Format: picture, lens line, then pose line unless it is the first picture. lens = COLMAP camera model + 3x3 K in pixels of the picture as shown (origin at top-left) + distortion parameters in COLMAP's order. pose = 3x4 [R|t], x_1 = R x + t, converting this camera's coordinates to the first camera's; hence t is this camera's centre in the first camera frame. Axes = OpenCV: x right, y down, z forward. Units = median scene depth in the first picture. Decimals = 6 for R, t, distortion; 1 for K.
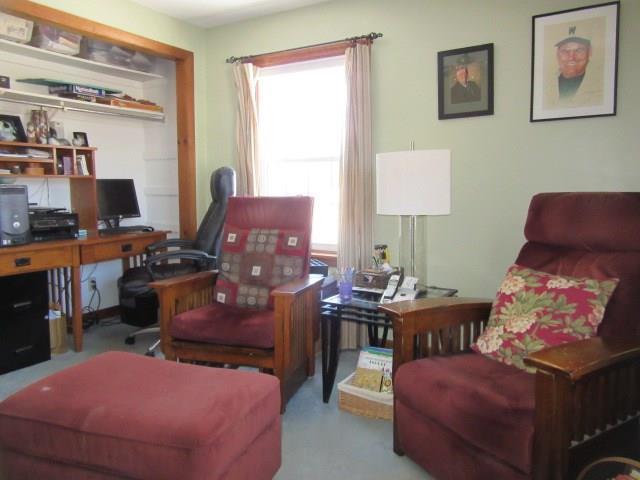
lens RADIAL K [[480.4, 0, 320.5], [0, 480.4, 236.2], [0, 0, 1]] dist [-0.034304, 0.012568]
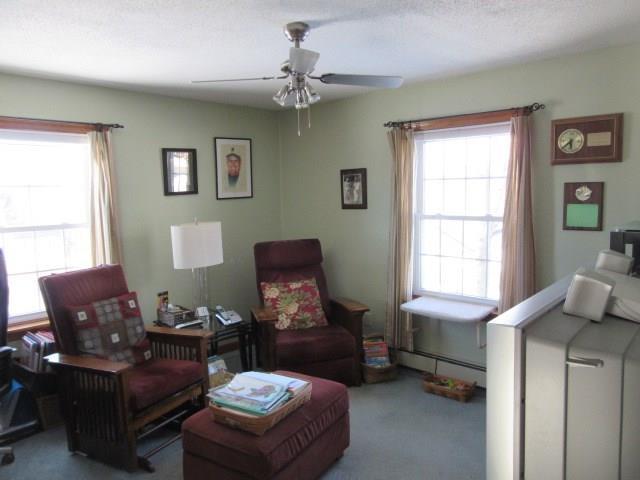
lens RADIAL K [[480.4, 0, 318.4], [0, 480.4, 243.4], [0, 0, 1]] dist [-0.034304, 0.012568]
pose [[0.227531, -0.111573, 0.967358, -1.147836], [0.122209, 0.988832, 0.085305, -0.193630], [-0.966072, 0.098810, 0.238625, 0.283291]]
